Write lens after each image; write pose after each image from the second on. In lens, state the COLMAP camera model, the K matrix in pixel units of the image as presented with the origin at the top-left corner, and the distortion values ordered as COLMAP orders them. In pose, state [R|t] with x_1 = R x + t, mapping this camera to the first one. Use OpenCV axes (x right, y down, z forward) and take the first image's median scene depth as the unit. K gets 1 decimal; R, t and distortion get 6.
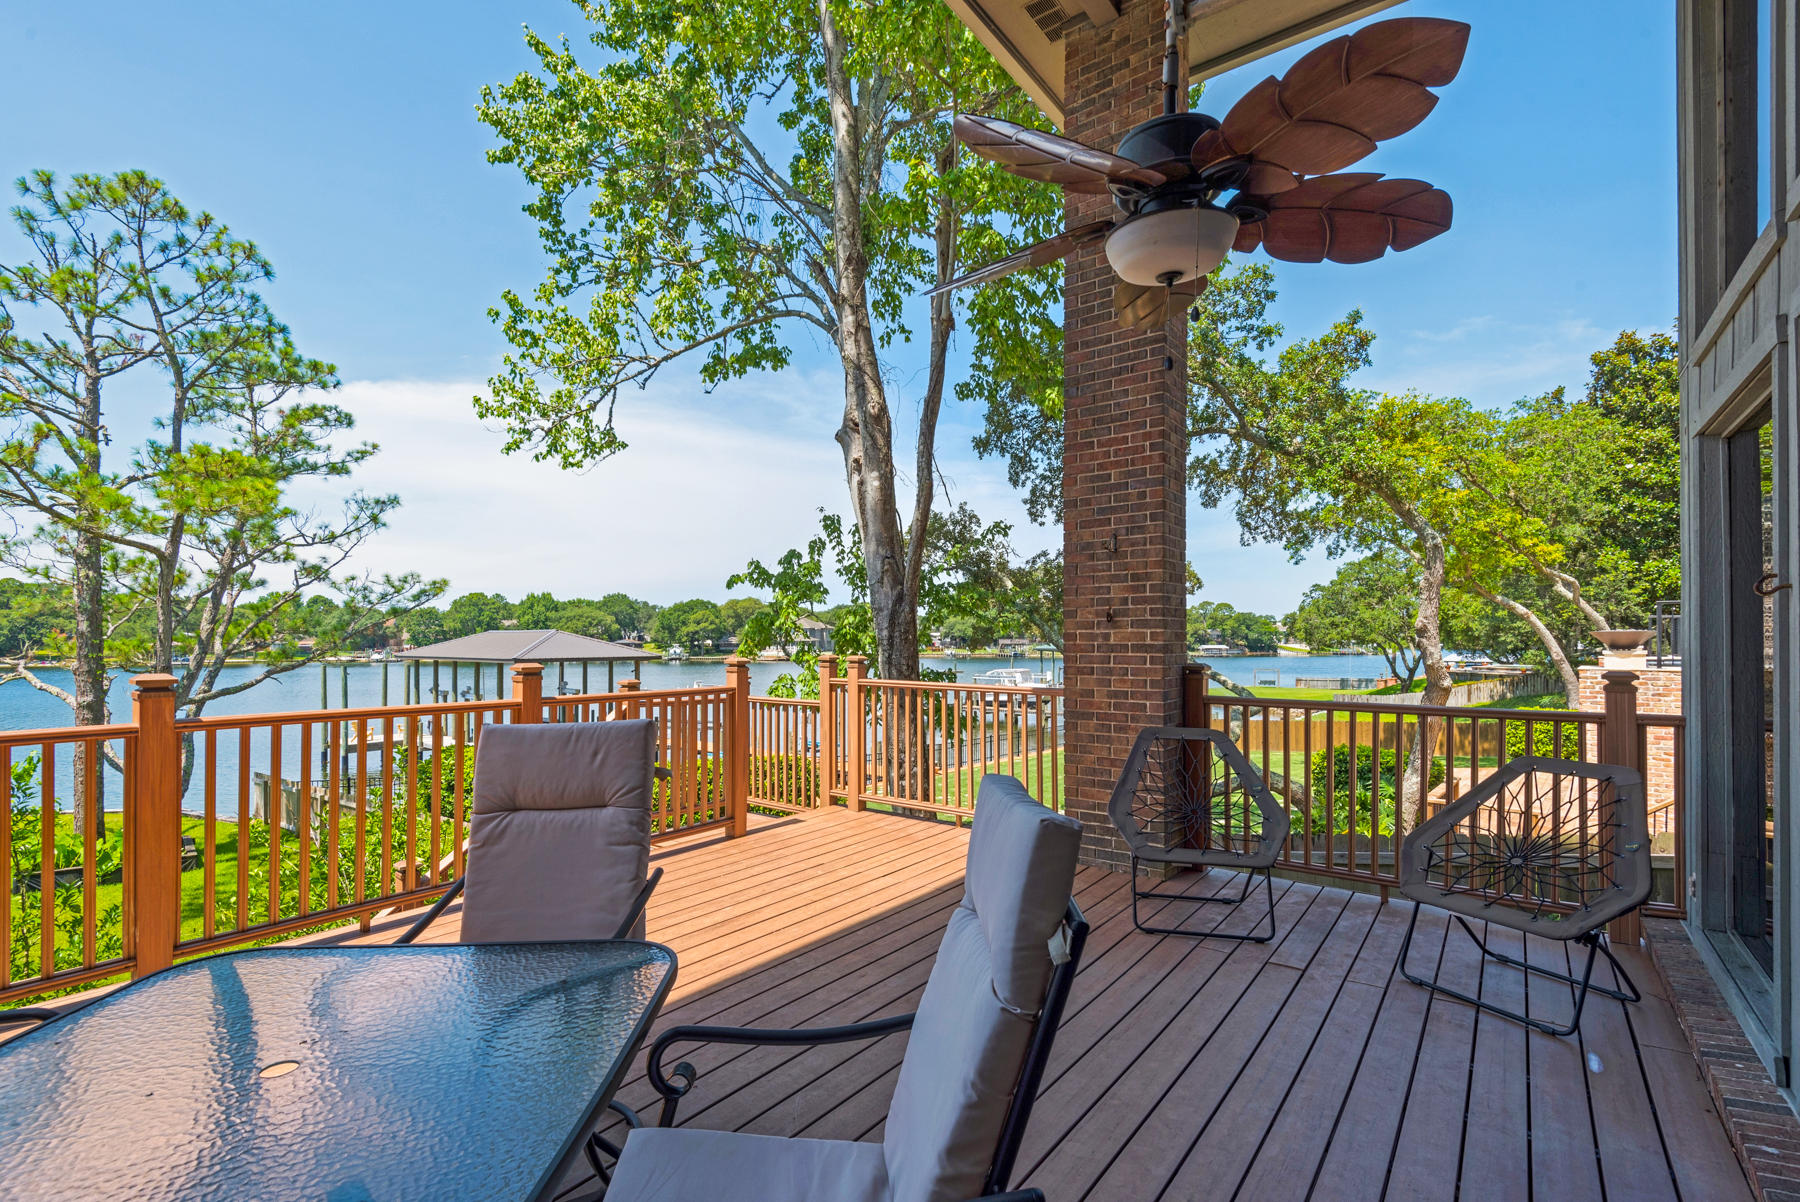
lens RADIAL K [[822.9, 0, 901.5], [0, 822.9, 633.6], [0, 0, 1]] dist [-0.000519, -0.000609]
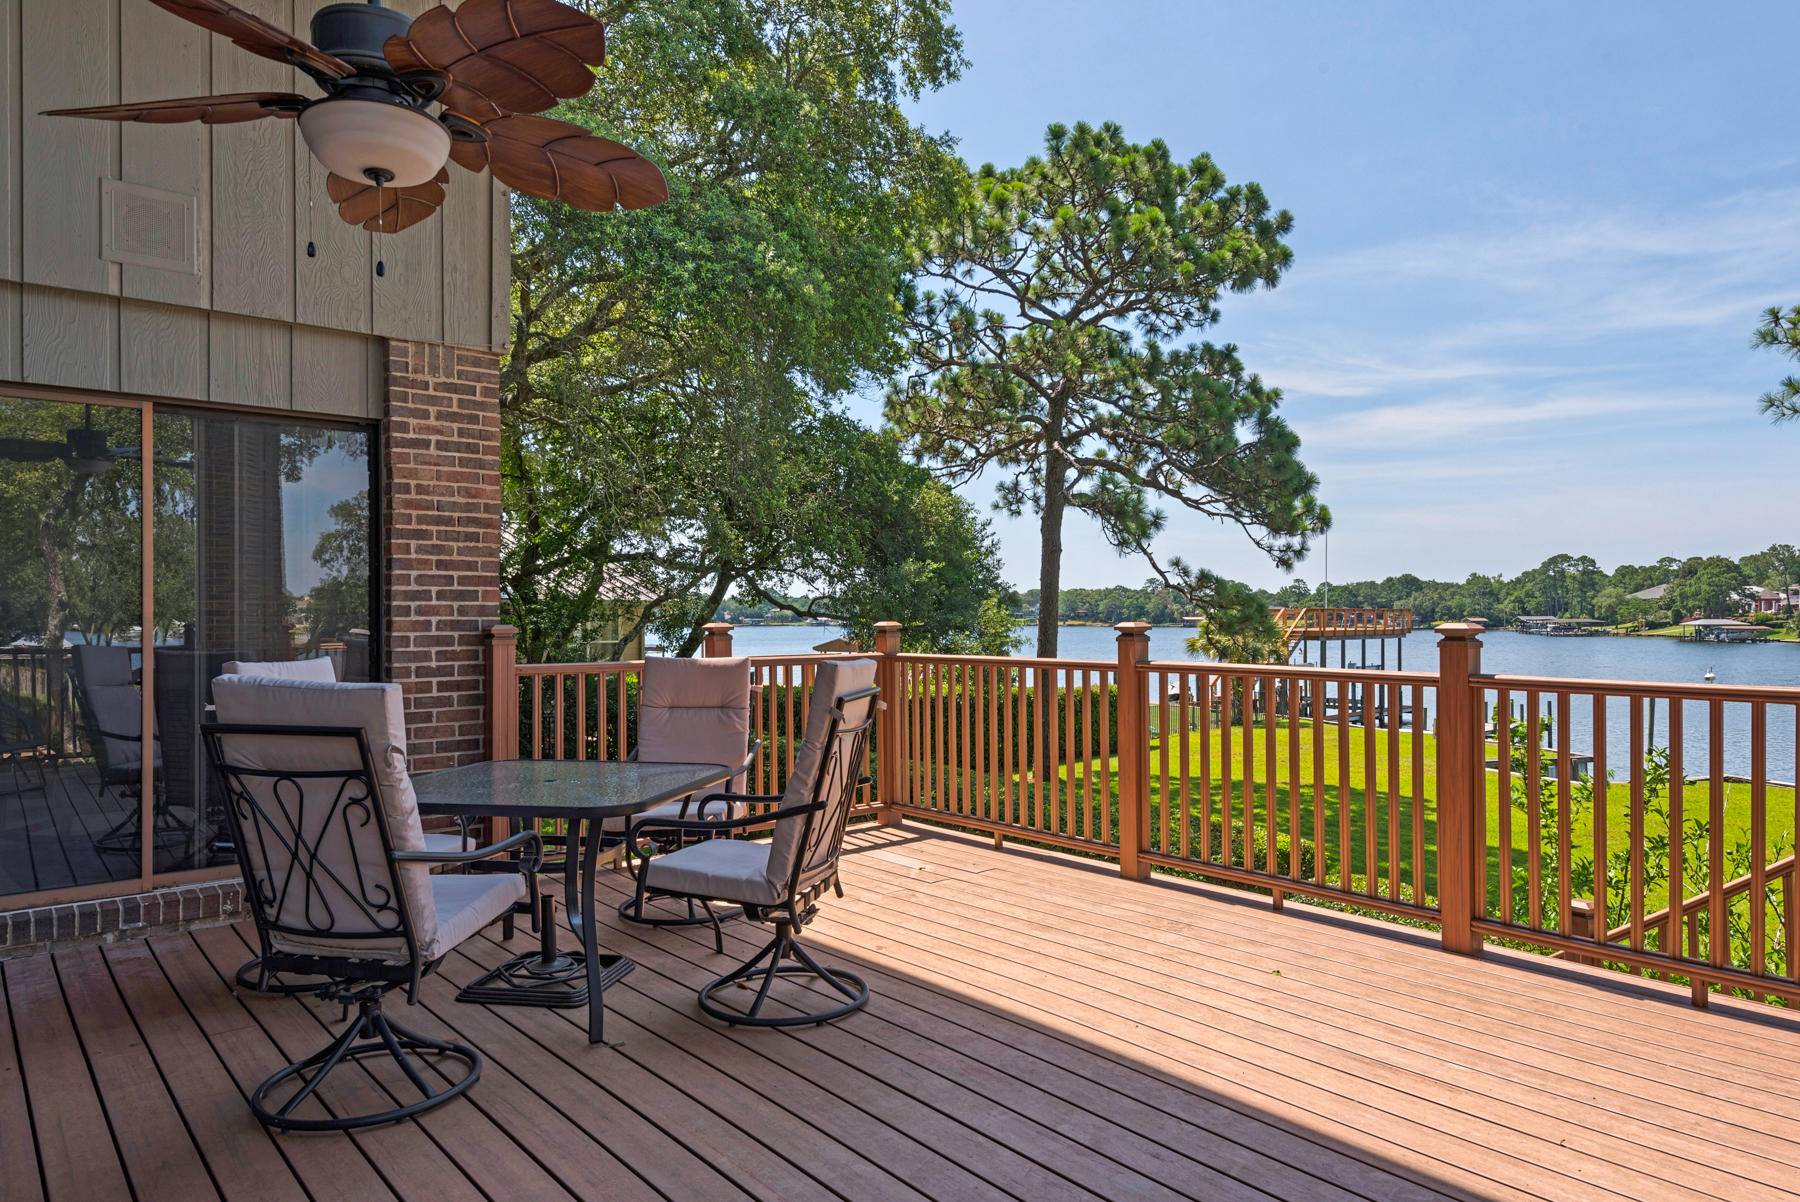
lens RADIAL K [[1126.2, 0, 900.0], [0, 1126.2, 601.0], [0, 0, 1]] dist [0.007075, 0.000097]
pose [[-0.244948, -0.006251, -0.969516, 0.141567], [0.008622, 0.999926, -0.008625, 0.004852], [0.969498, -0.010472, -0.244876, 0.186644]]
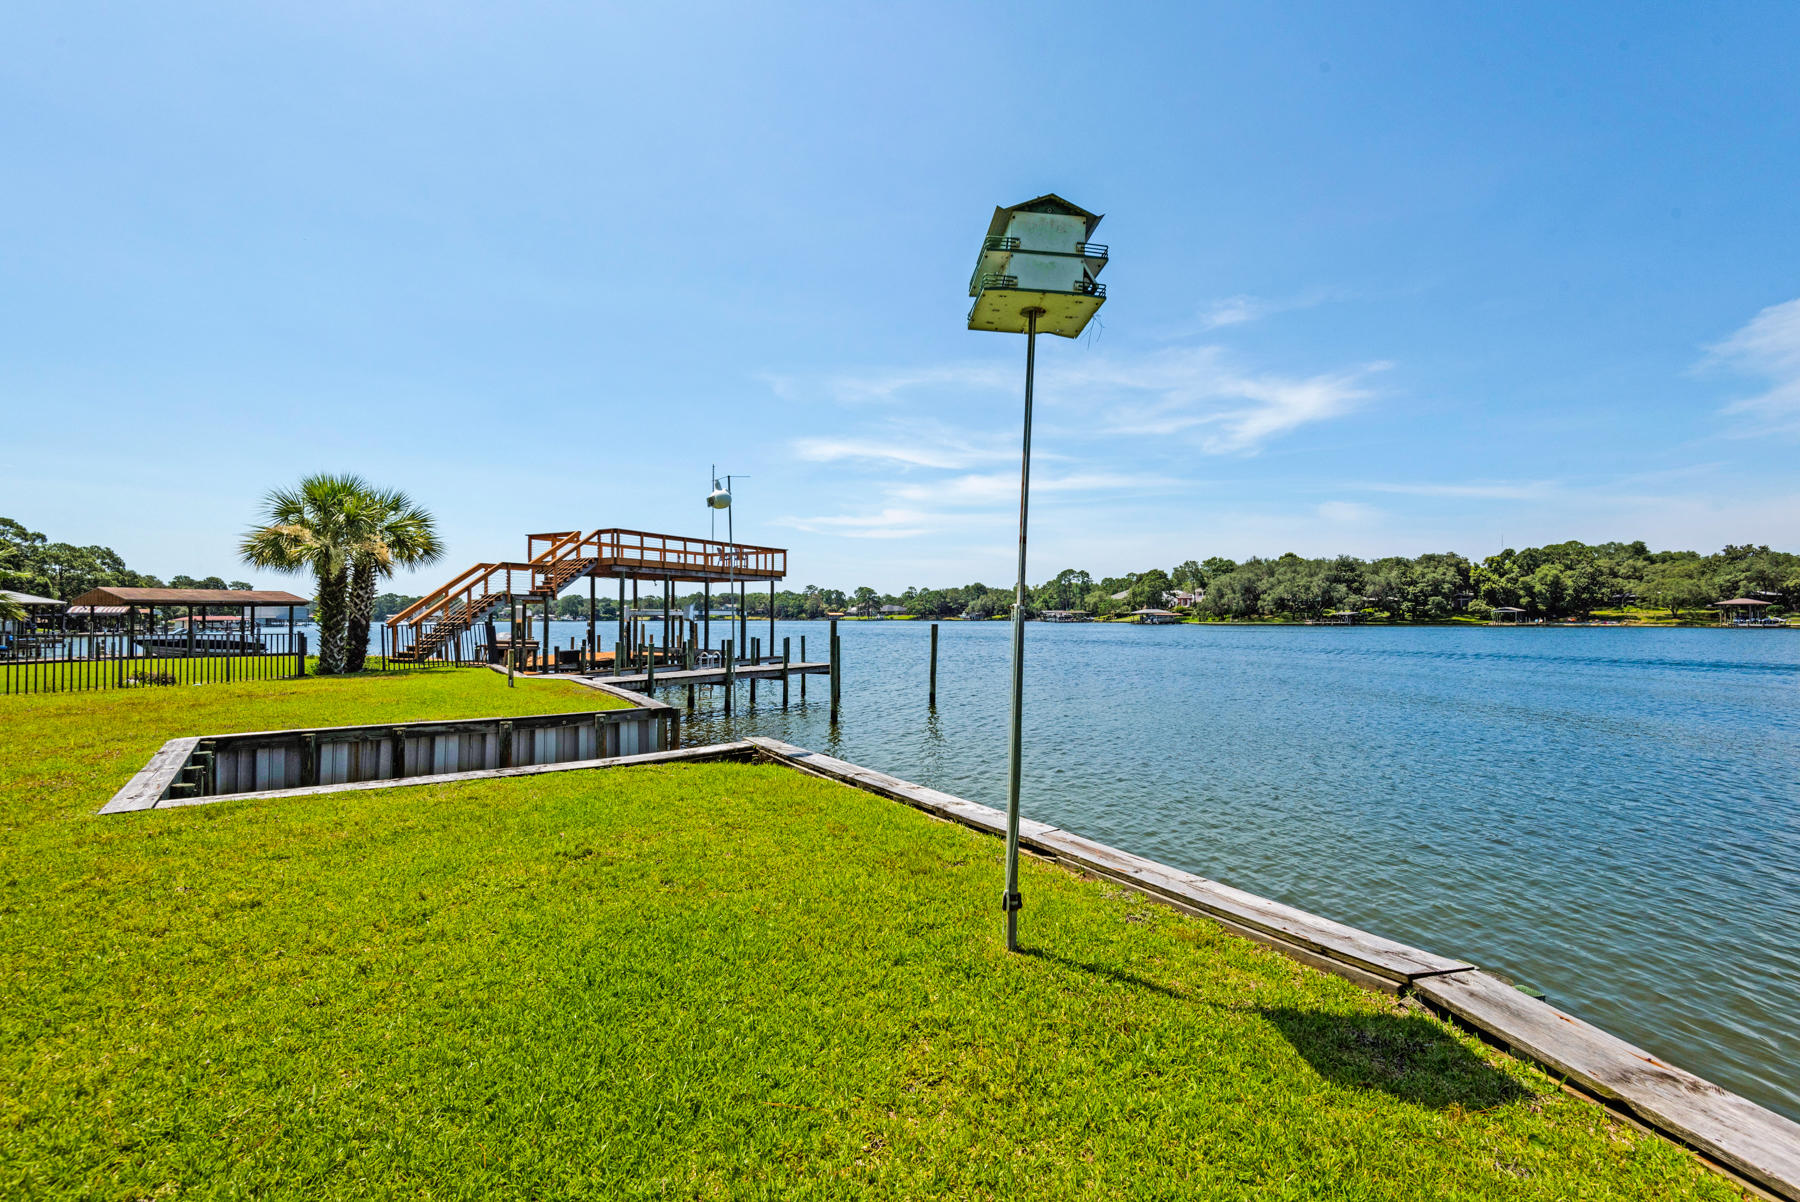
lens RADIAL K [[776.8, 0, 900.0], [0, 776.8, 601.0], [0, 0, 1]] dist [0.000243, -0.009546]
pose [[0.036823, -0.018097, -0.999158, -1.226523], [0.005196, 0.999826, -0.017917, 0.170939], [0.999308, -0.004532, 0.036911, 0.999585]]
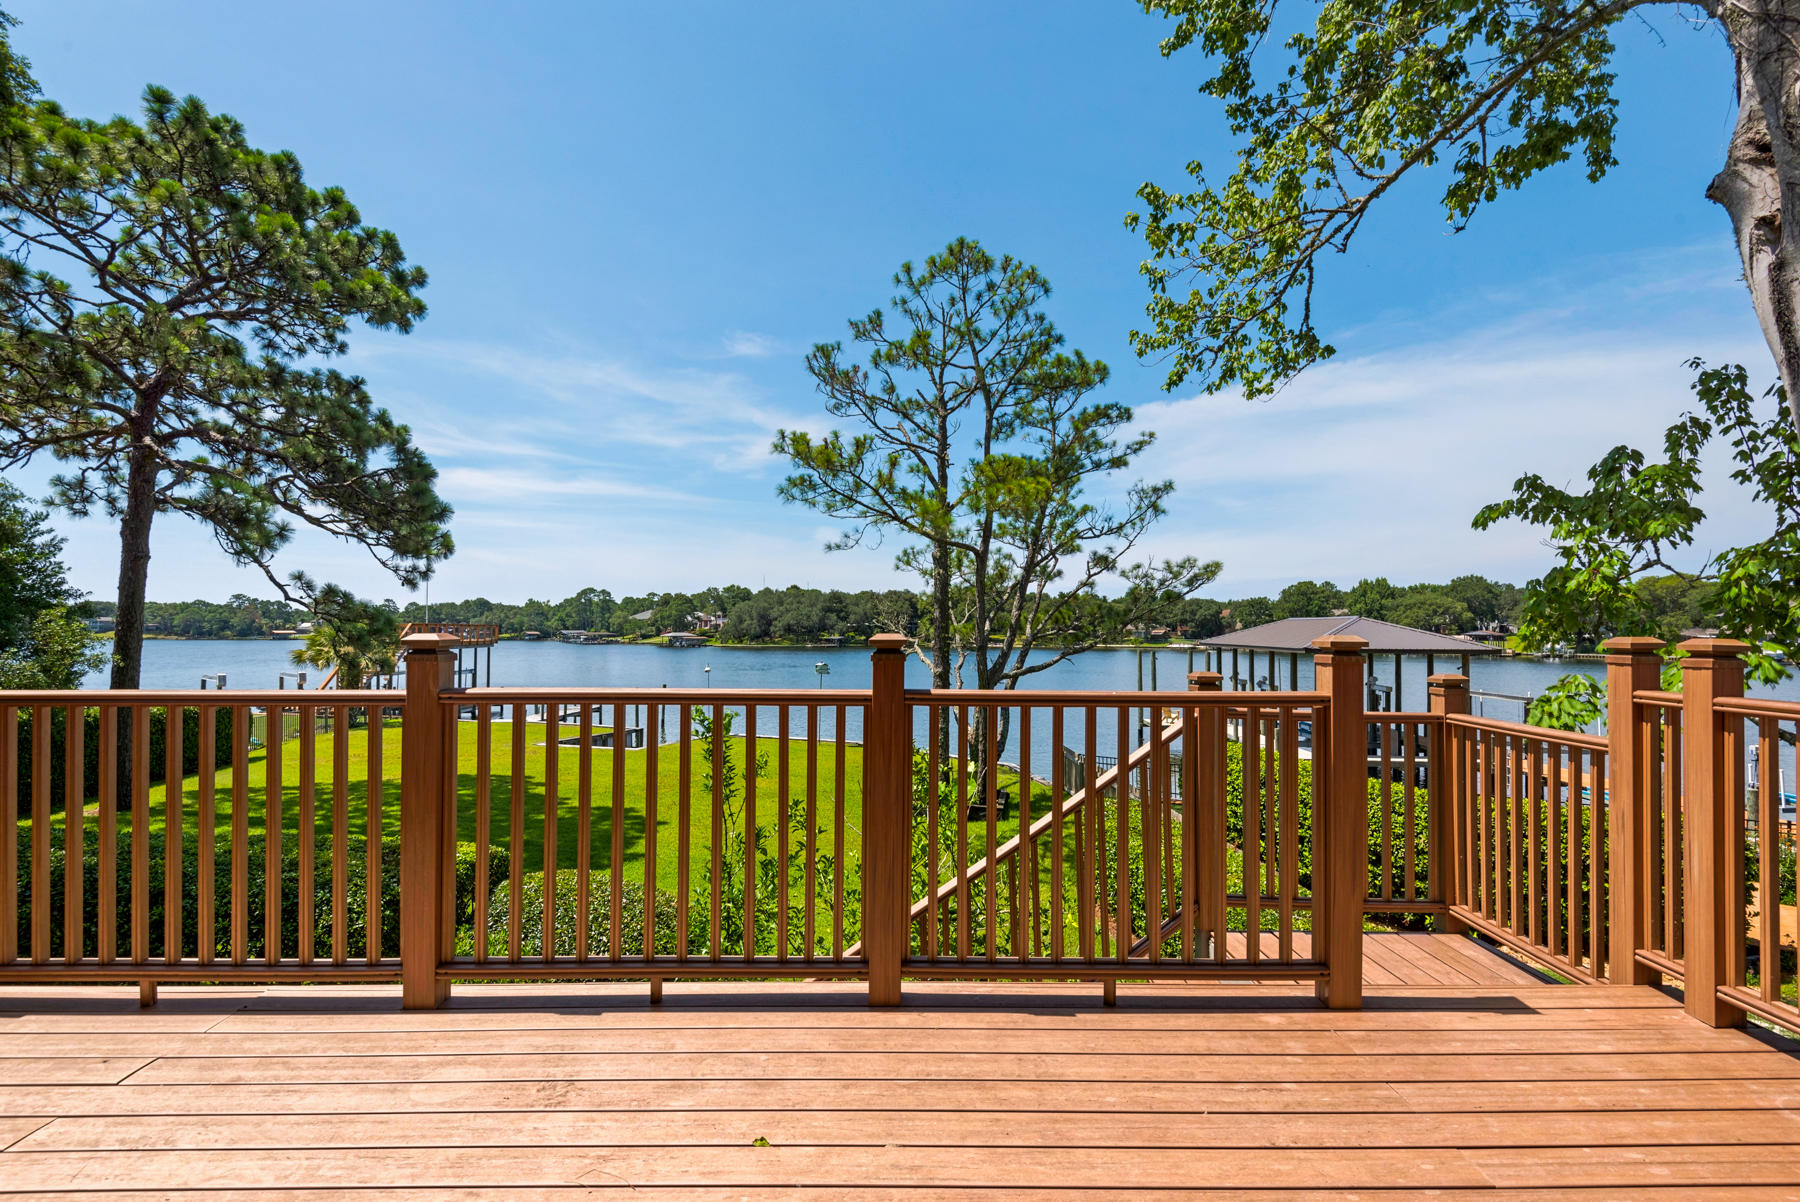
lens RADIAL K [[845.5, 0, 897.9], [0, 845.5, 619.7], [0, 0, 1]] dist [0.002563, -0.006794]
pose [[0.595073, -0.002679, -0.803667, 0.017879], [-0.001174, 0.999990, -0.004203, 0.006441], [0.803670, 0.003444, 0.595065, 0.151448]]
